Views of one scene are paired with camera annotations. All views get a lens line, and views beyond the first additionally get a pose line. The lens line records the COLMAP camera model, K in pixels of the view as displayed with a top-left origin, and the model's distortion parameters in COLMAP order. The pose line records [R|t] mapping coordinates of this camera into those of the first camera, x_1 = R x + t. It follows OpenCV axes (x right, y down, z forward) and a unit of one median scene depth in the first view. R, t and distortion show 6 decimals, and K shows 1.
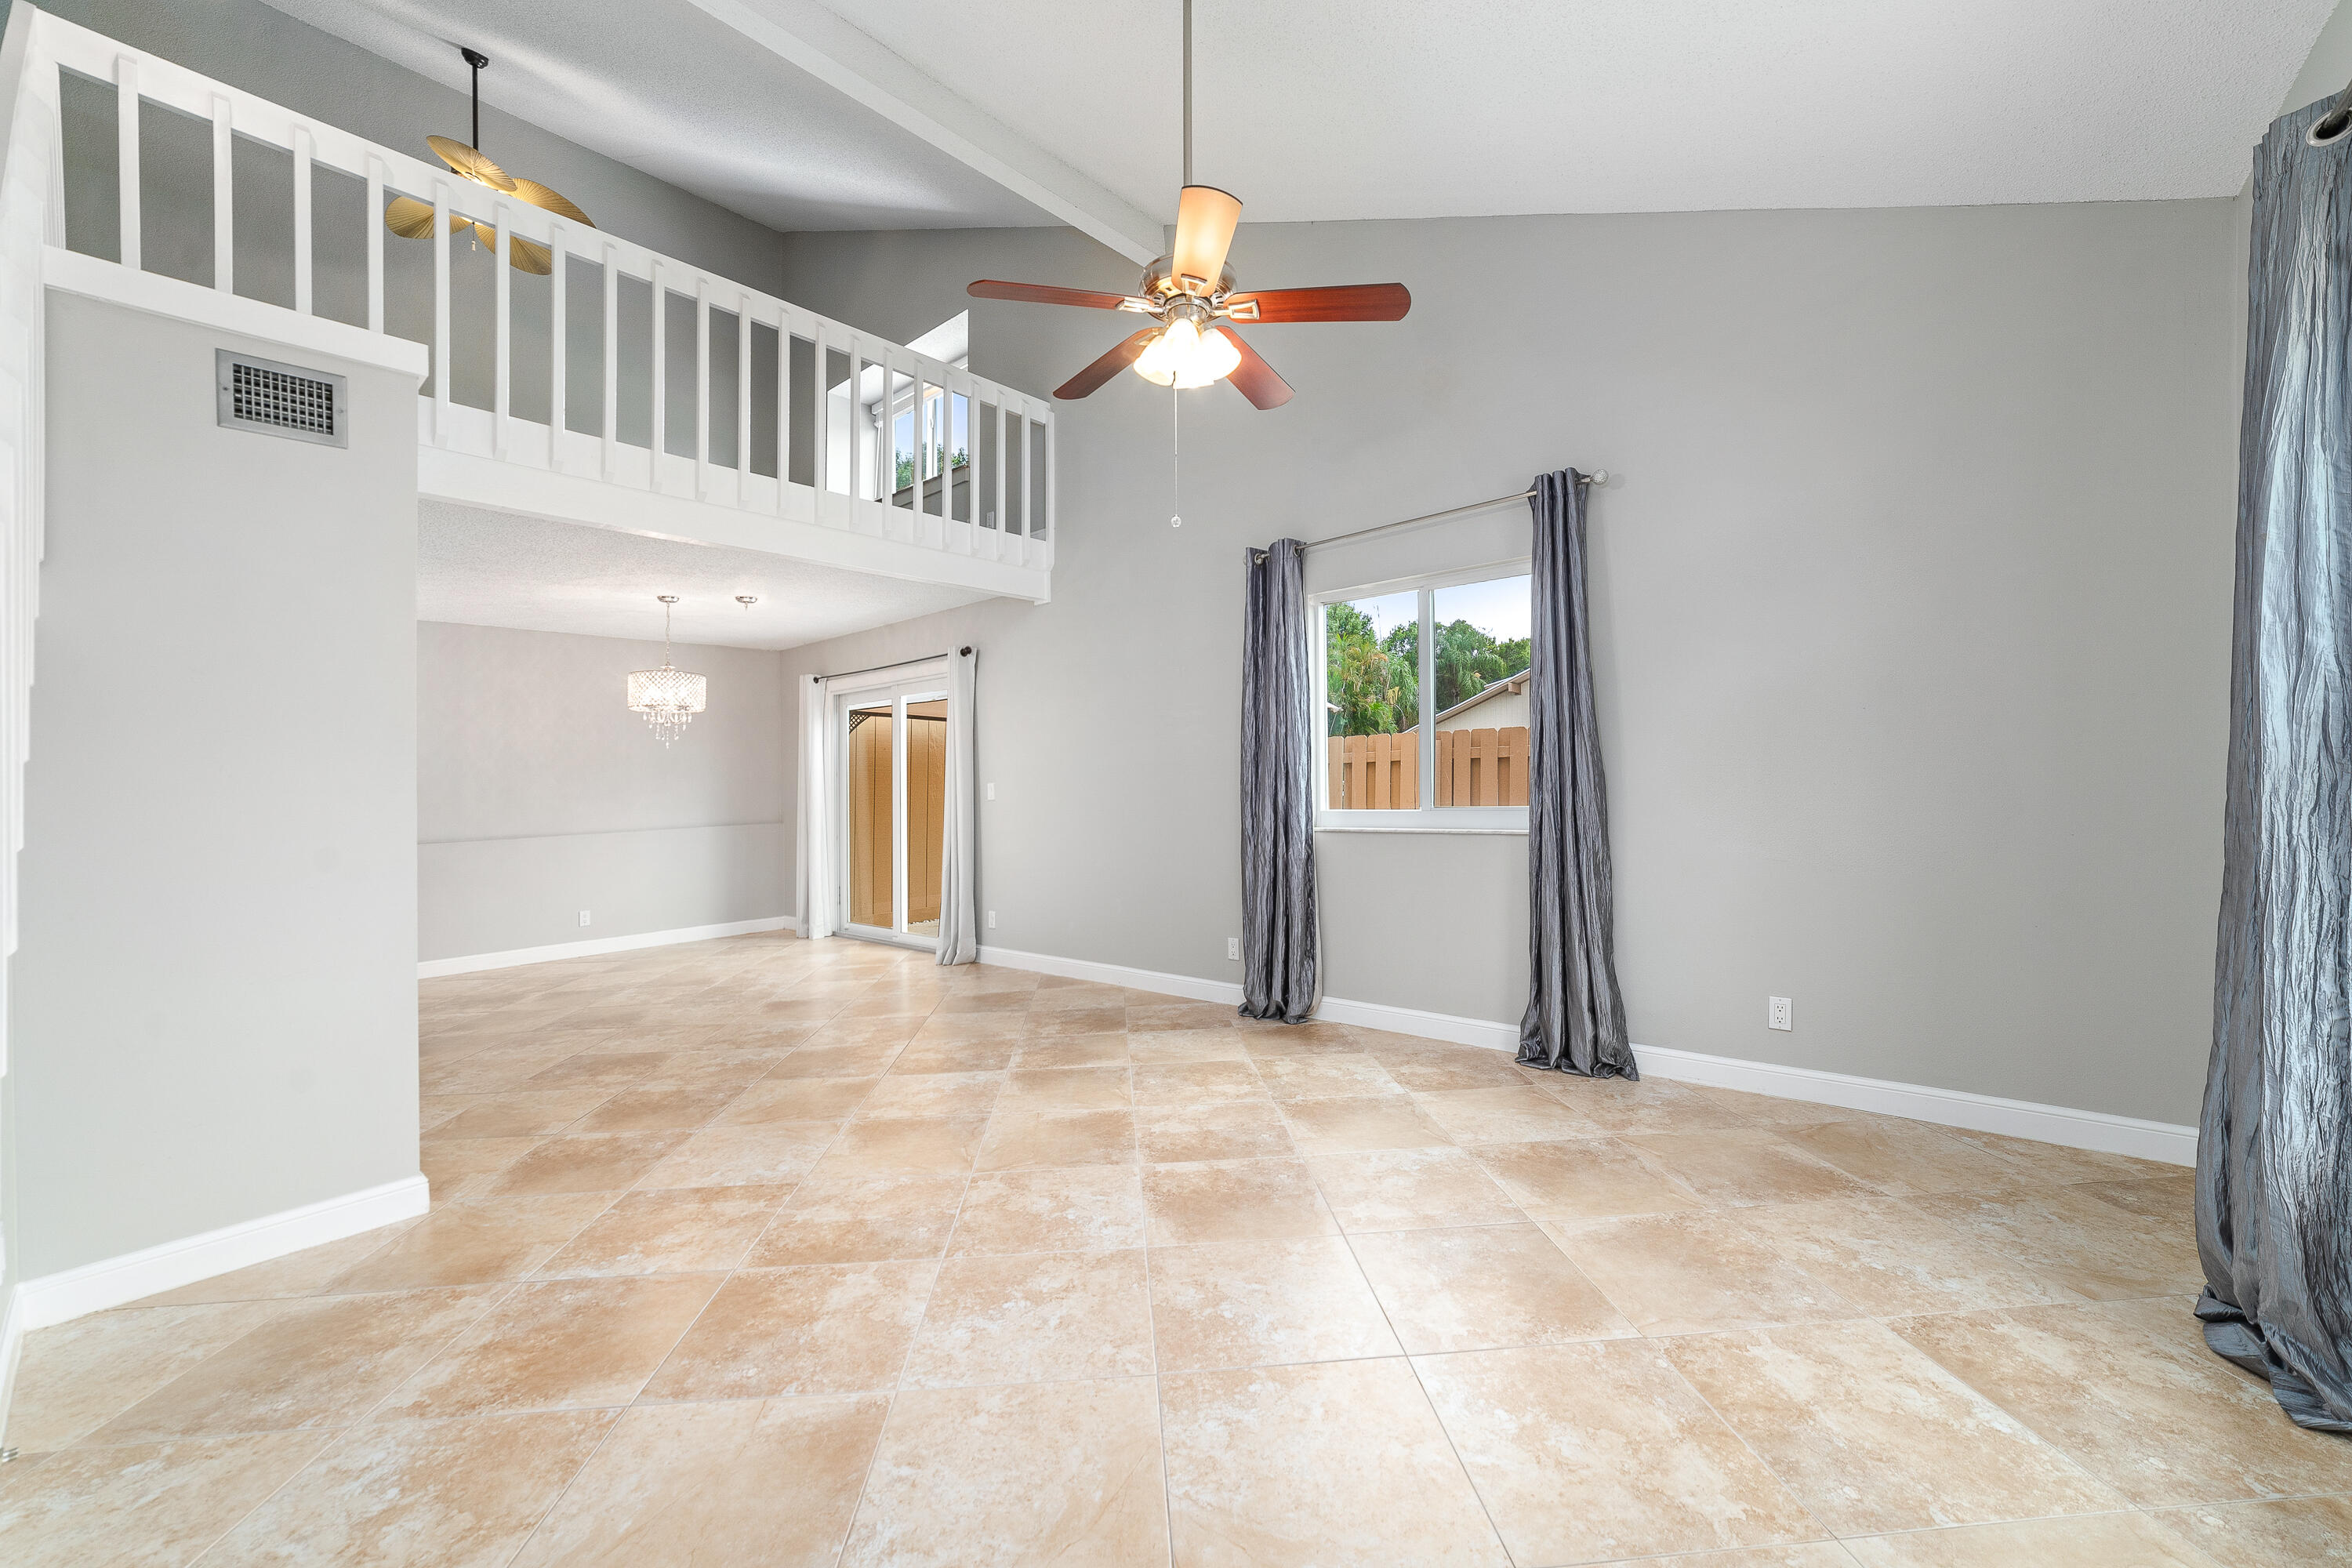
lens RADIAL K [[919.6, 0, 1168.0], [0, 919.6, 800.8], [0, 0, 1]] dist [-0.020548, 0.008821]
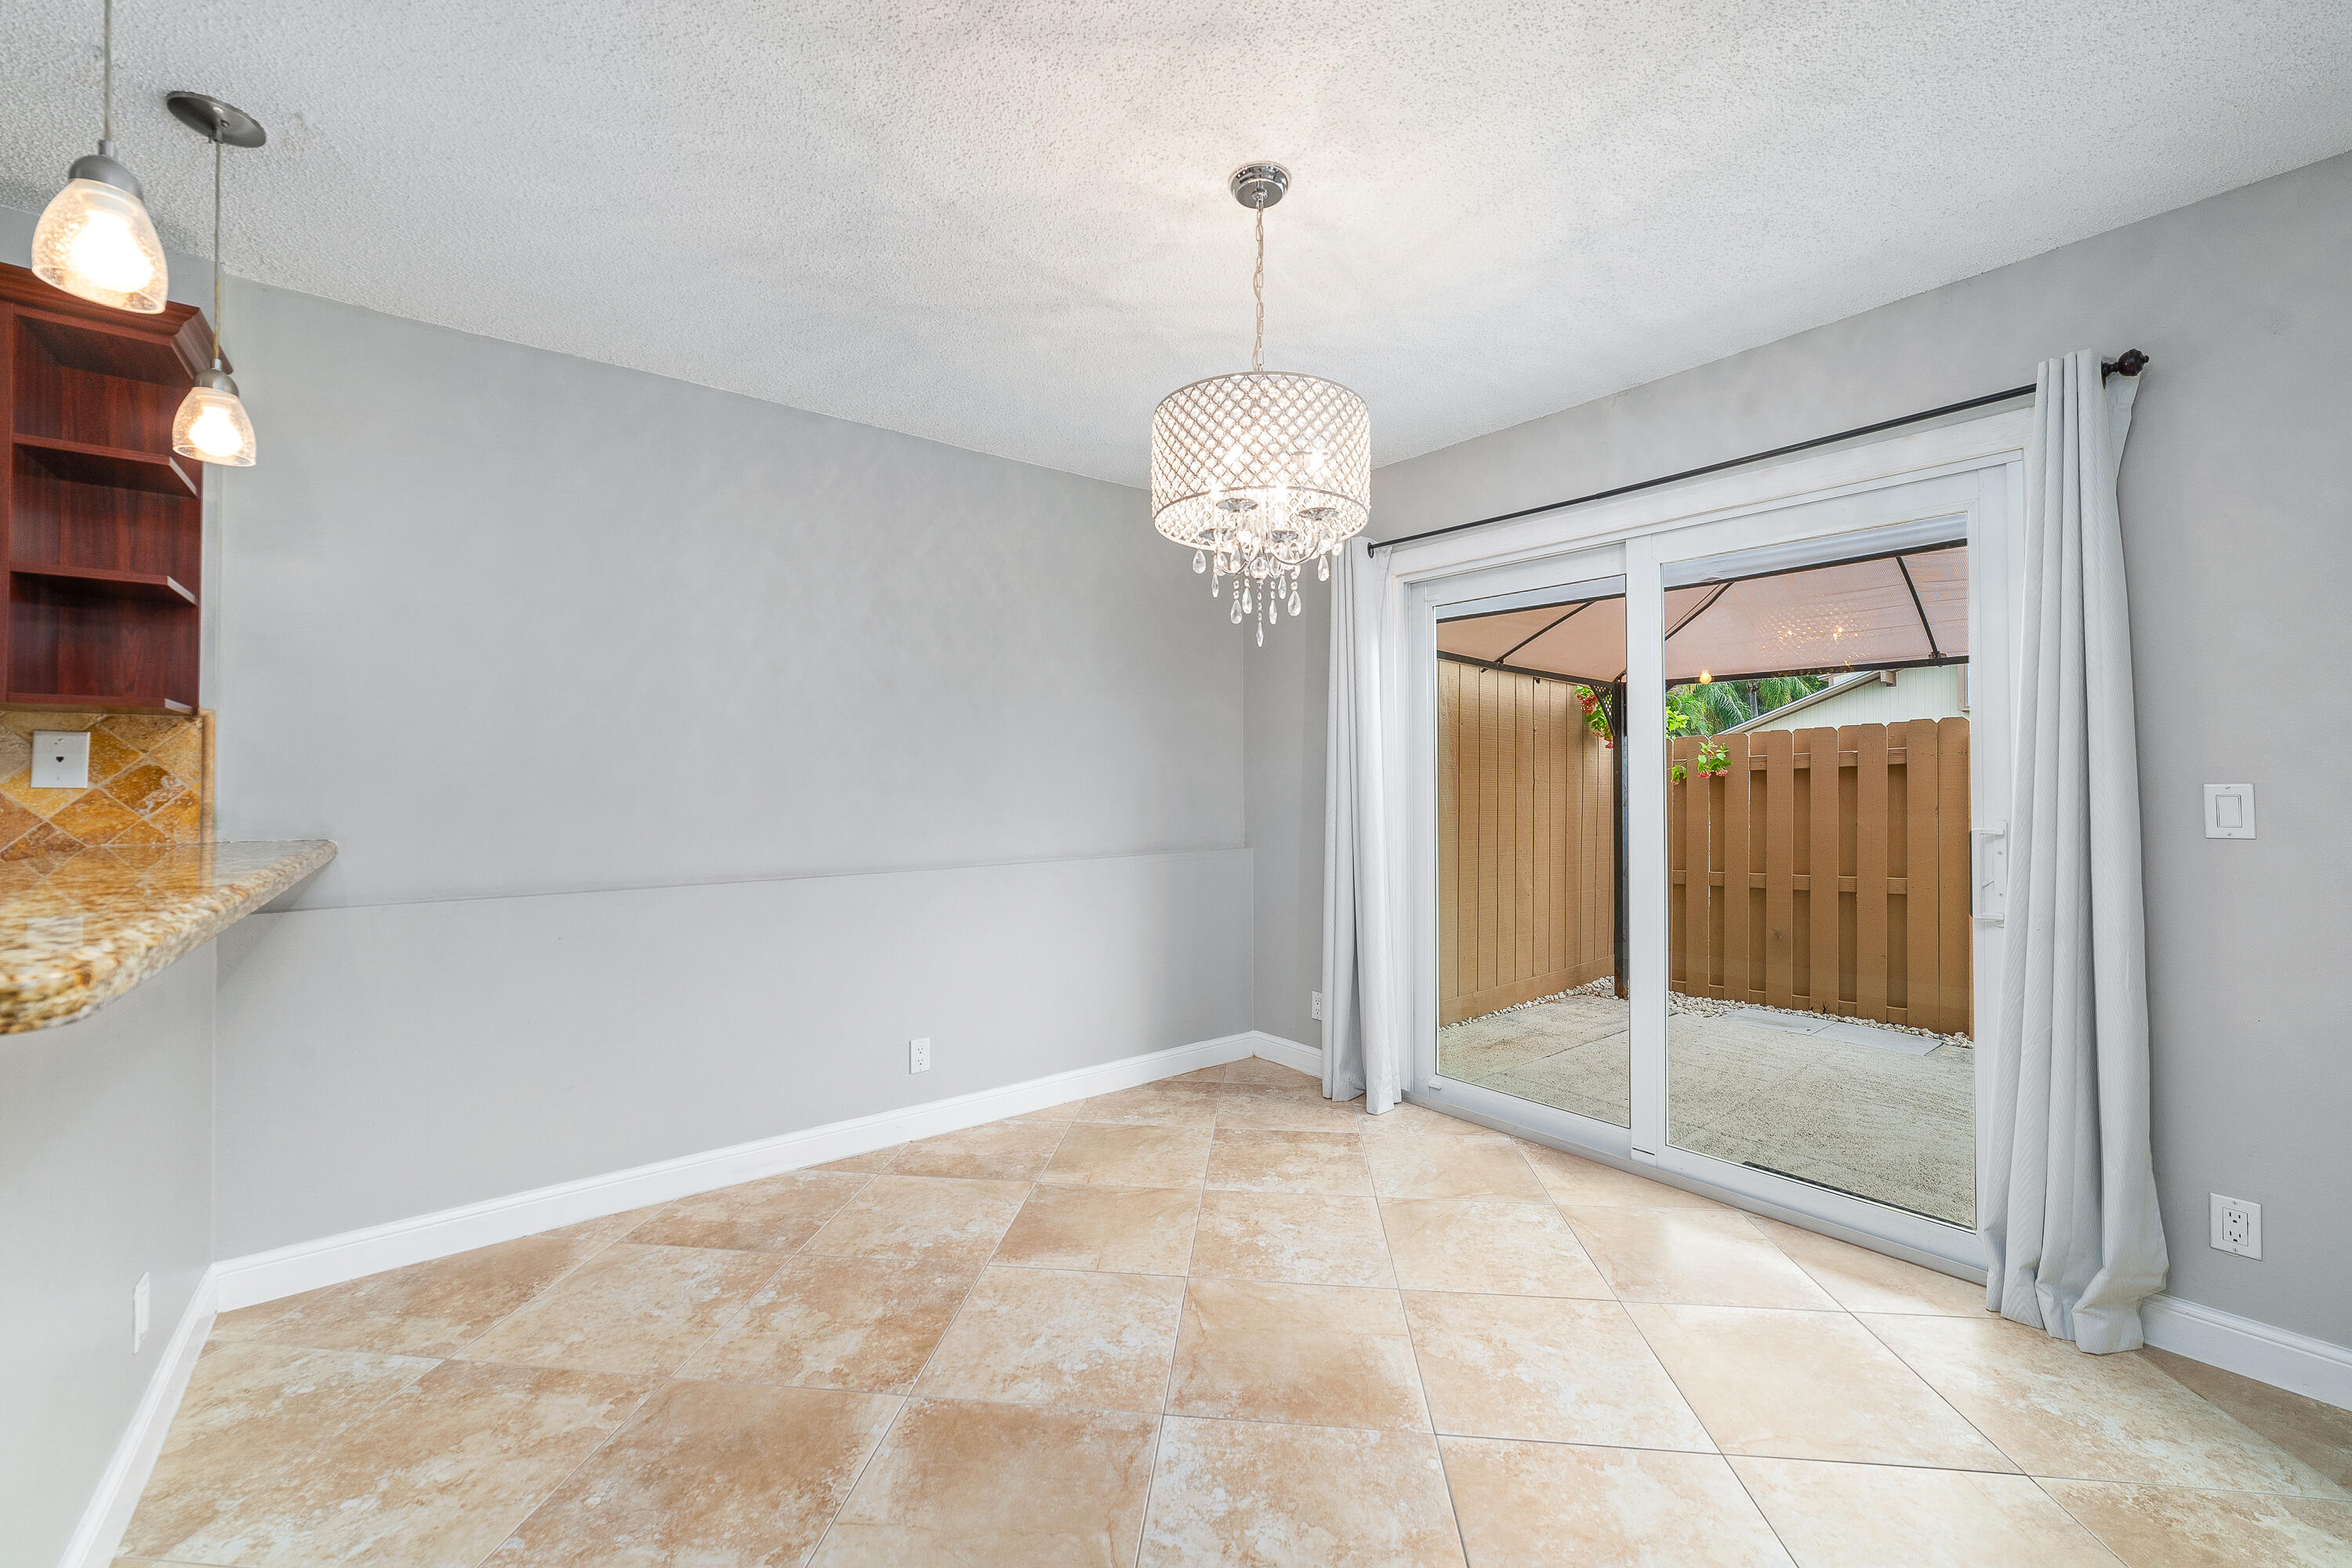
lens RADIAL K [[929.7, 0, 1178.7], [0, 929.7, 781.4], [0, 0, 1]] dist [-0.025240, 0.008778]
pose [[0.984276, 0.027230, -0.174529, -0.820262], [-0.030526, 0.999402, -0.016226, -0.008263], [0.173982, 0.021299, 0.984518, 1.050215]]
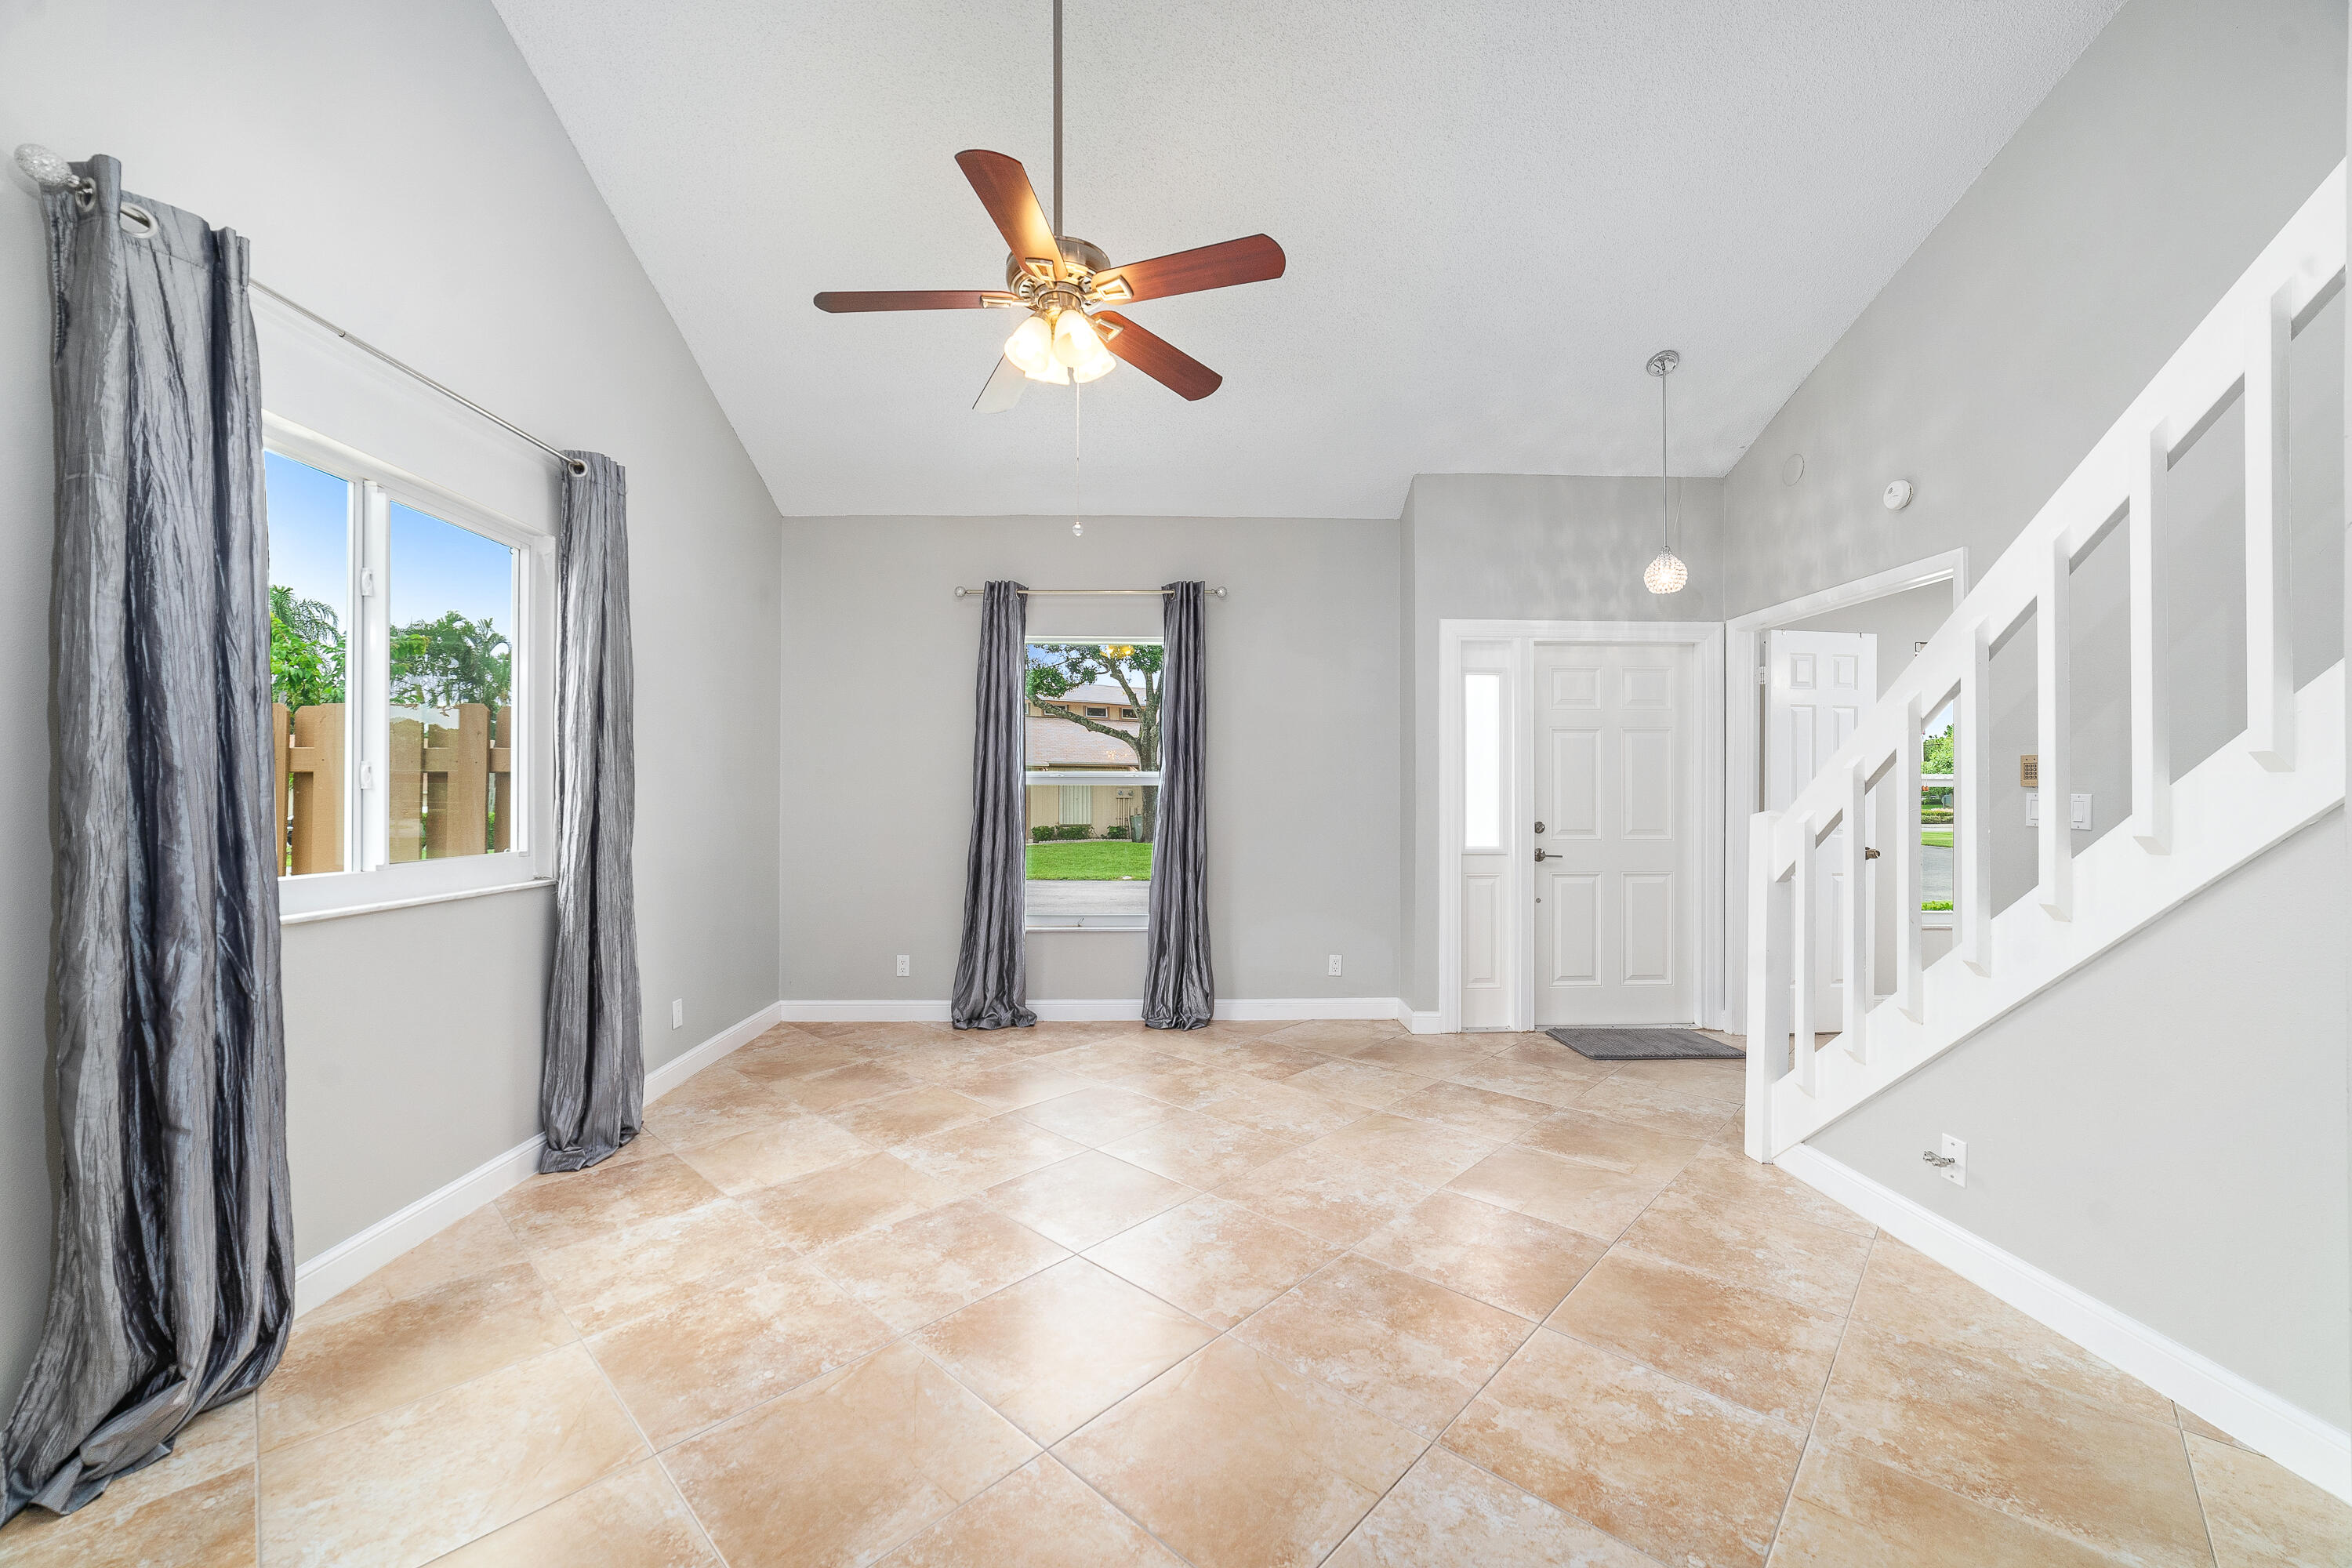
lens RADIAL K [[908.8, 0, 1165.7], [0, 908.8, 798.7], [0, 0, 1]] dist [-0.025757, 0.008722]
pose [[-0.671658, 0.028411, 0.740317, -0.549336], [0.038515, 0.999252, -0.003405, -0.015705], [-0.739860, 0.026226, -0.672250, 1.135613]]
